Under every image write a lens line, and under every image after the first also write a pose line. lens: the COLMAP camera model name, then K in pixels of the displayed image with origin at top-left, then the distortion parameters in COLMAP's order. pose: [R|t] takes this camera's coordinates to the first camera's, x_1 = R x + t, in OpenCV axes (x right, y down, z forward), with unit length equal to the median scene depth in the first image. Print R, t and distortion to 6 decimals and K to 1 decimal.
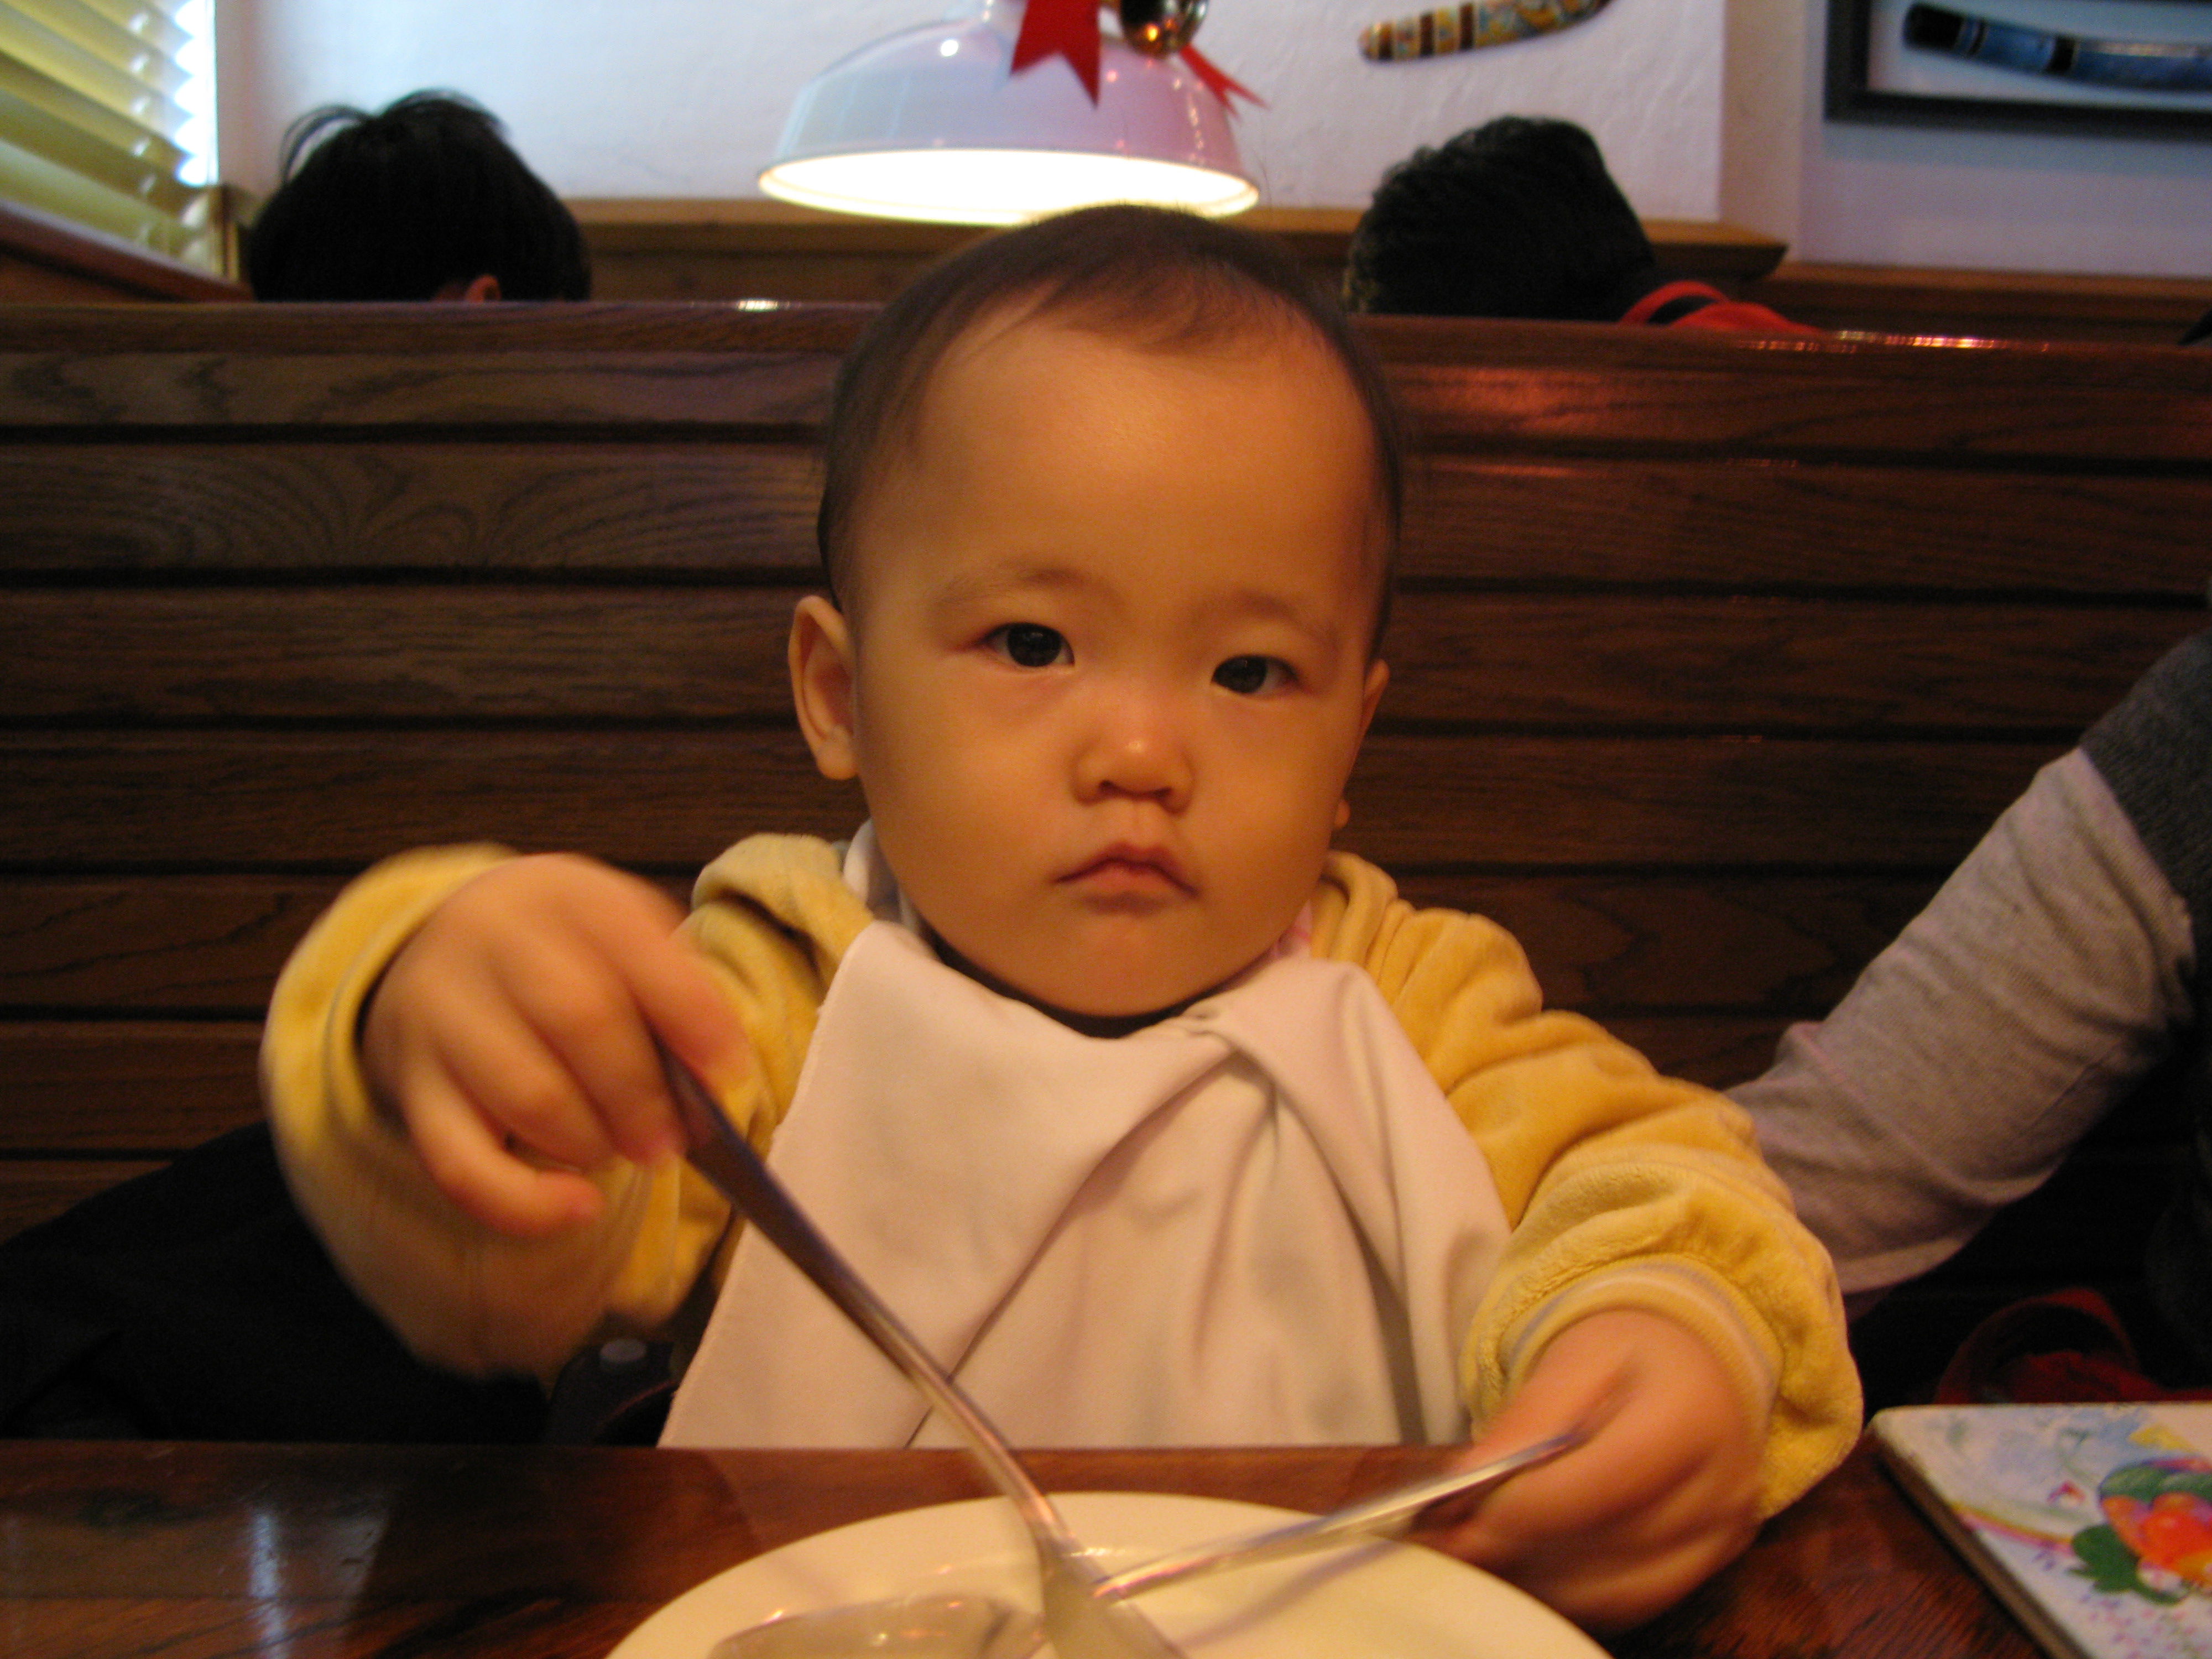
lens RADIAL K [[2209.2, 0, 1106.0], [0, 2209.2, 829.5], [0, 0, 1]] dist [-0.224470, 0.258096]
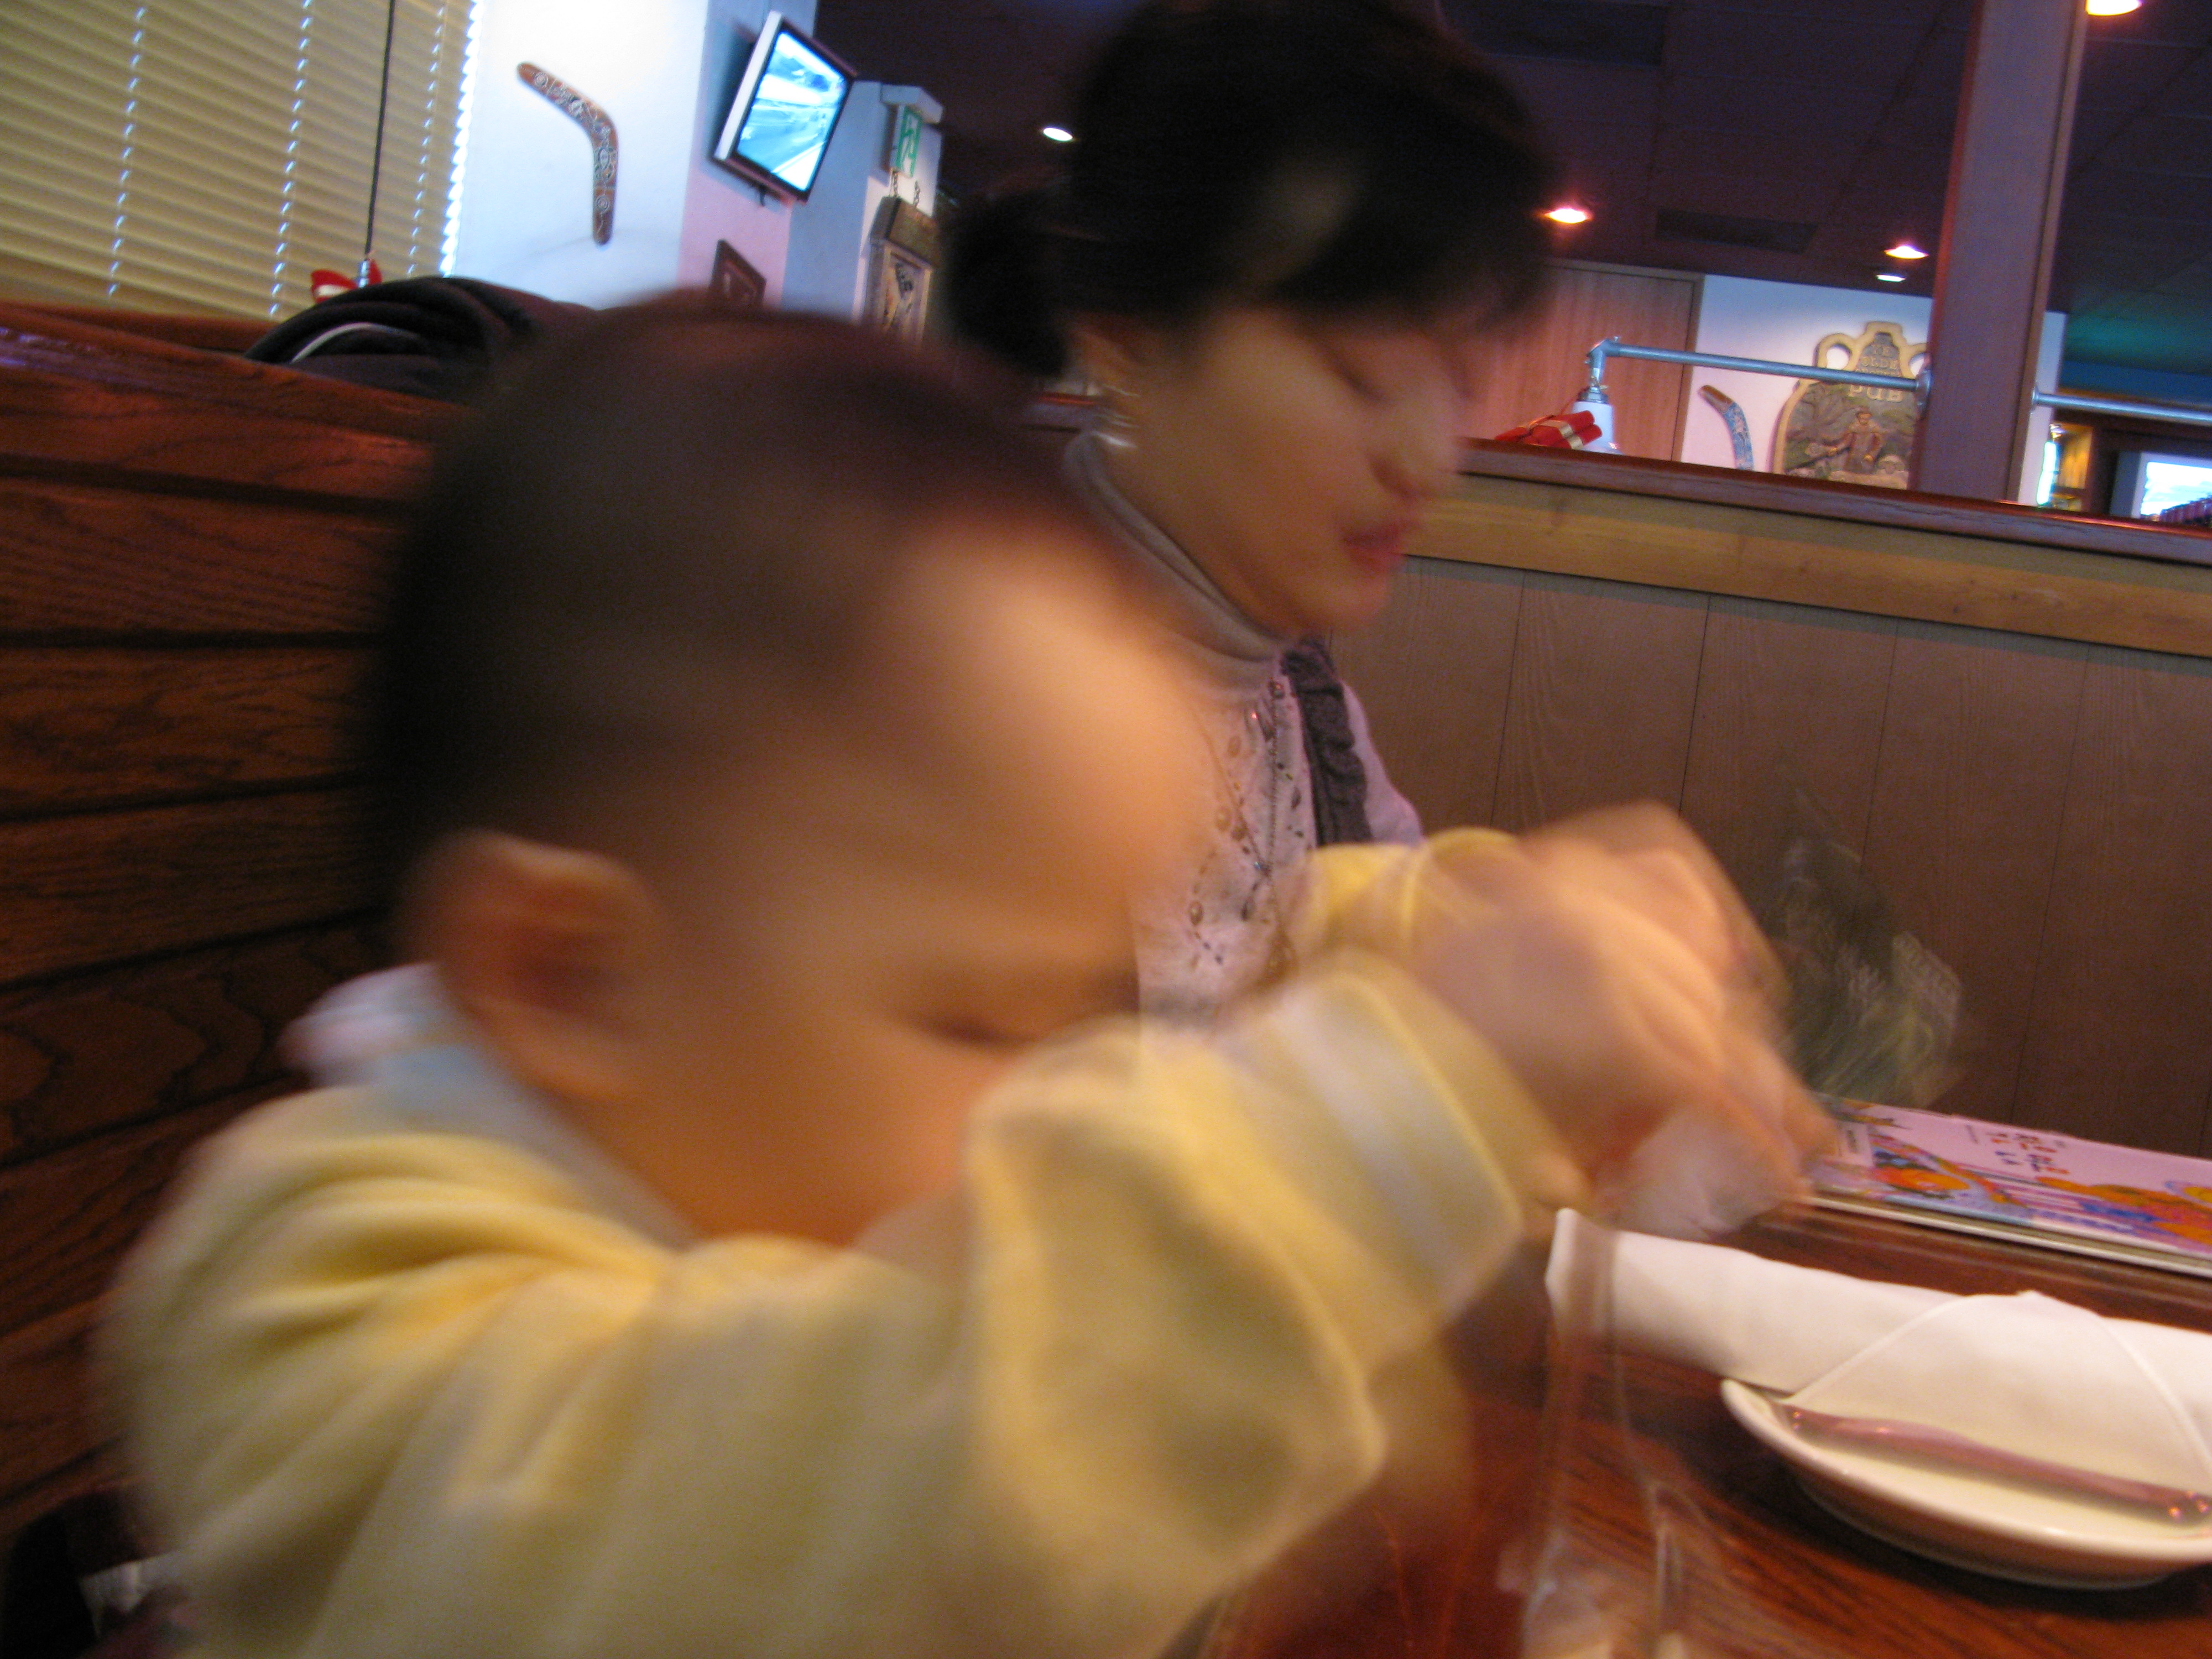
lens RADIAL K [[2209.2, 0, 1106.0], [0, 2209.2, 829.5], [0, 0, 1]] dist [-0.224470, 0.258096]
pose [[0.279950, -0.077143, 0.956910, -0.429013], [0.000620, 0.996781, 0.080176, -0.107027], [-0.960014, -0.021852, 0.279097, 0.402189]]
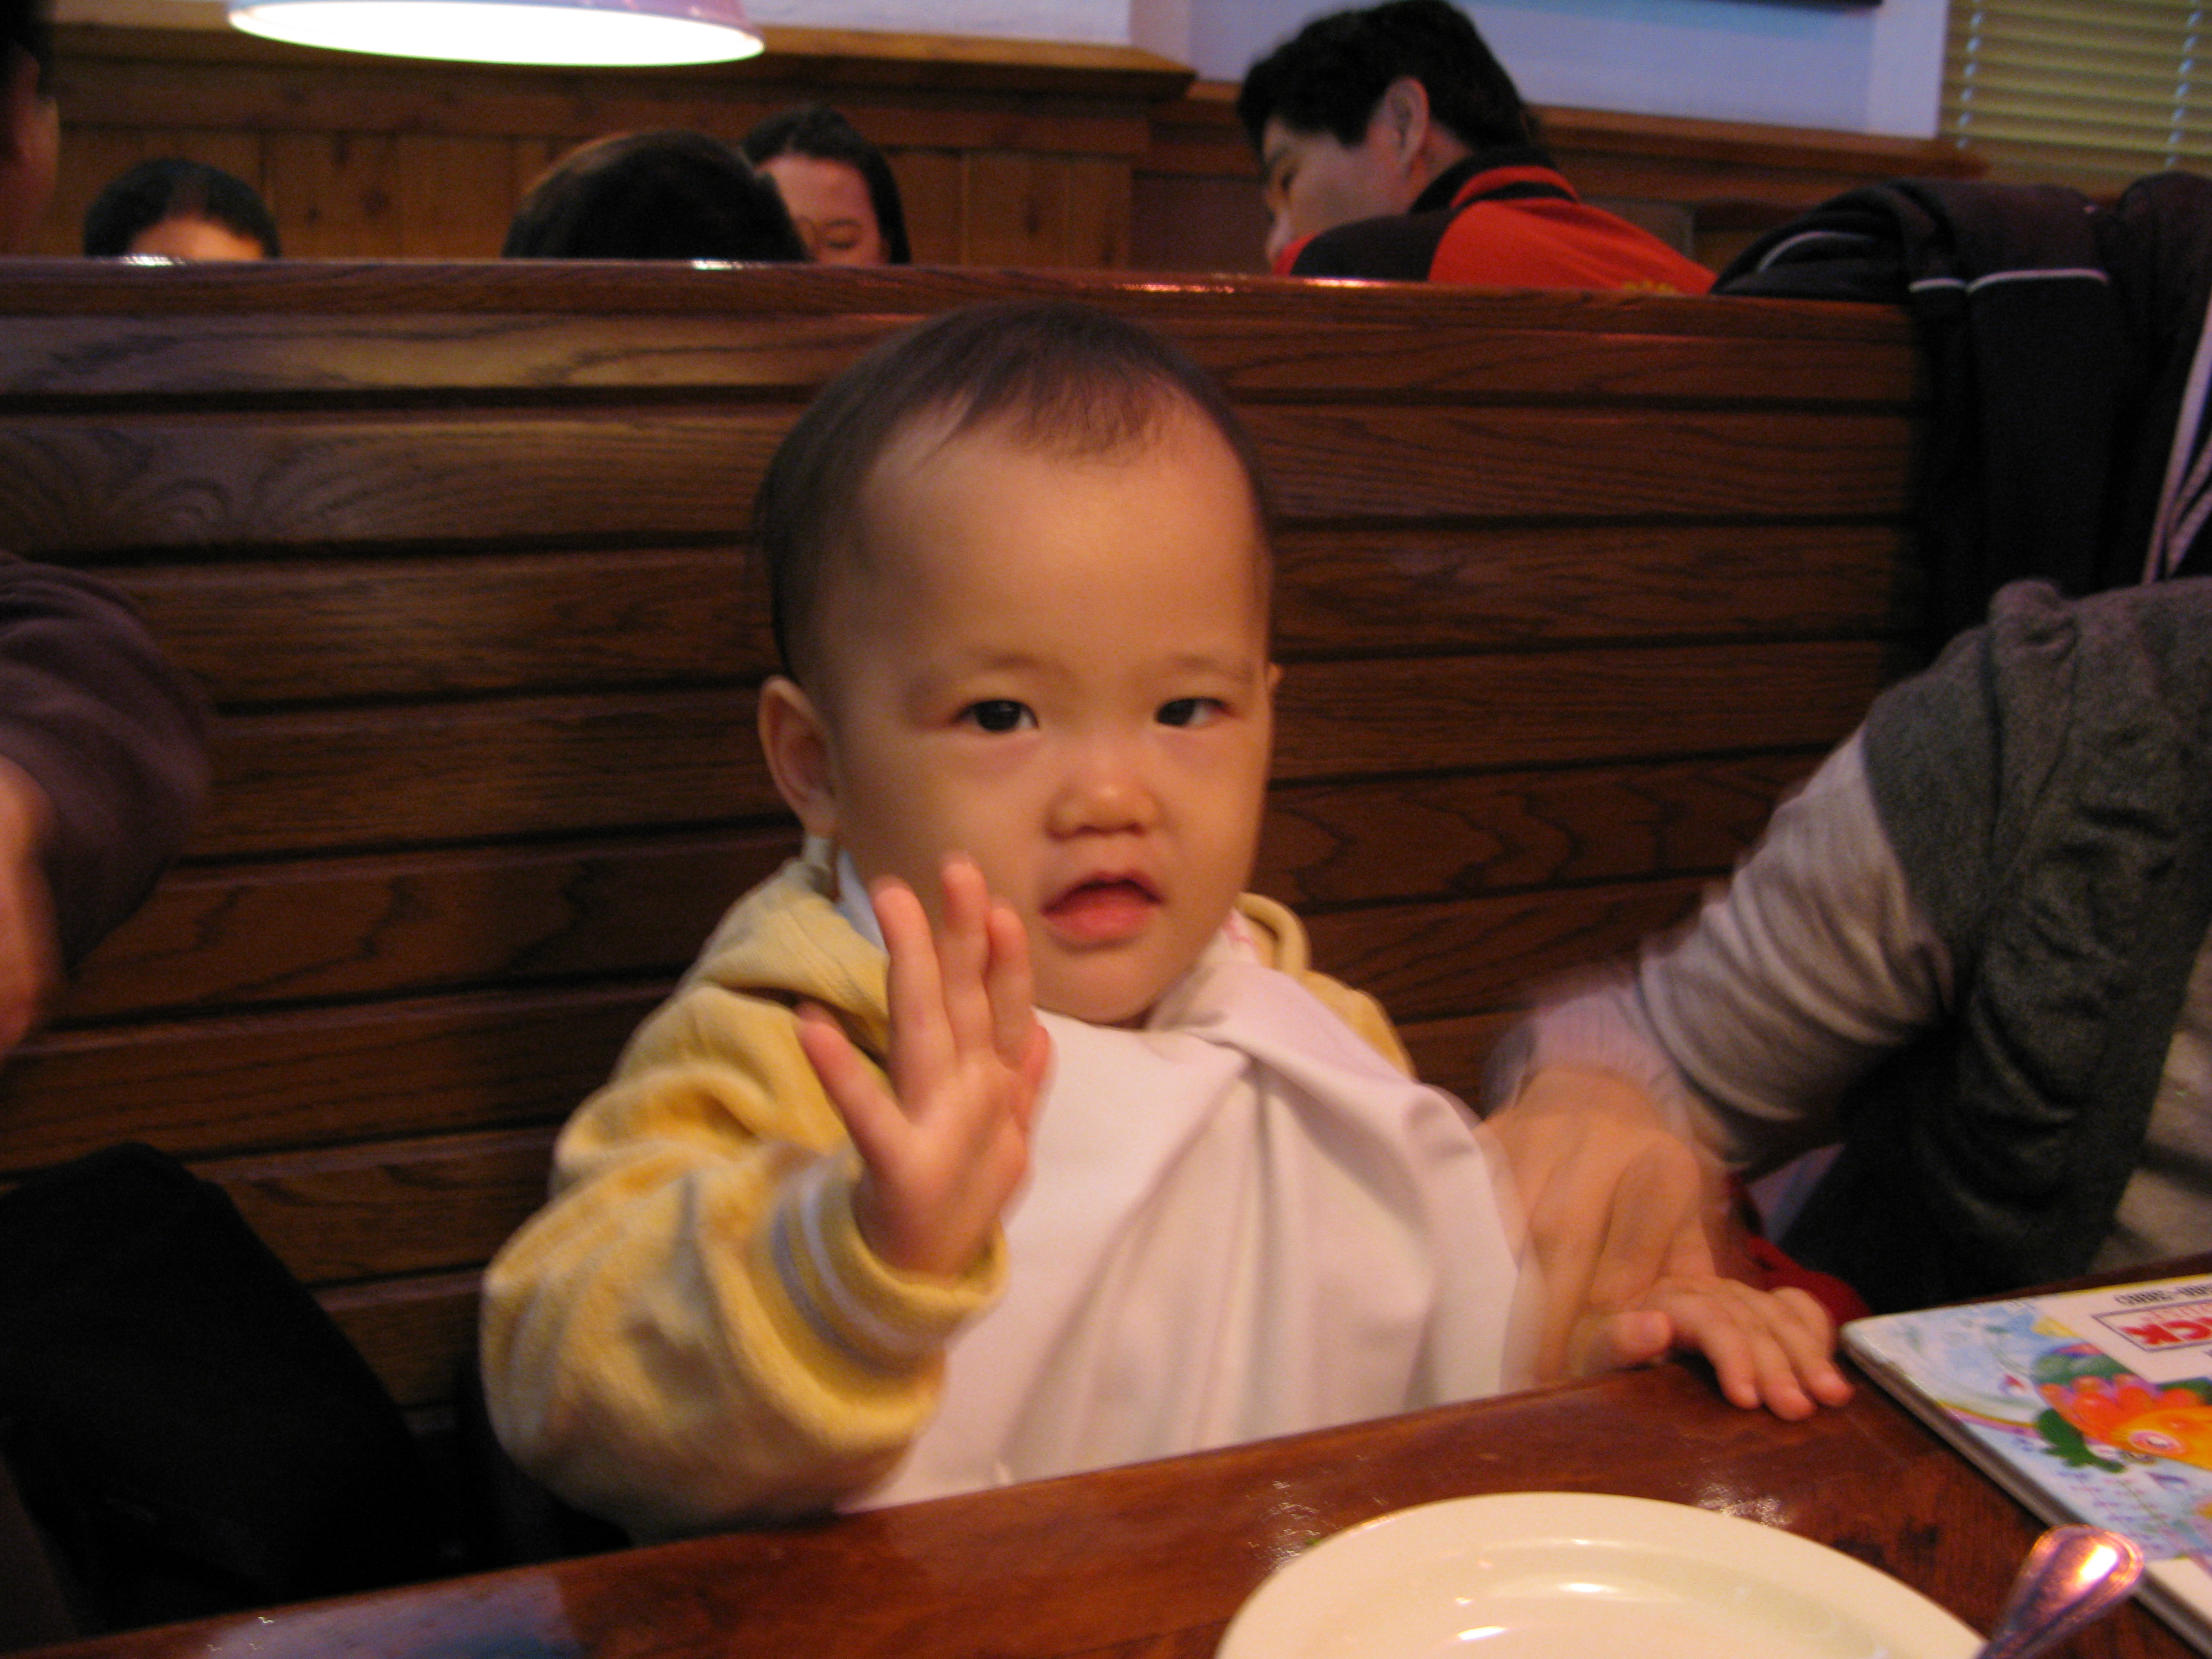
lens RADIAL K [[2209.2, 0, 1106.0], [0, 2209.2, 829.5], [0, 0, 1]] dist [-0.224470, 0.258096]
pose [[0.947725, -0.066167, 0.312153, -0.228756], [0.028473, 0.991898, 0.123807, -0.102600], [-0.317816, -0.108447, 0.941930, -0.021898]]
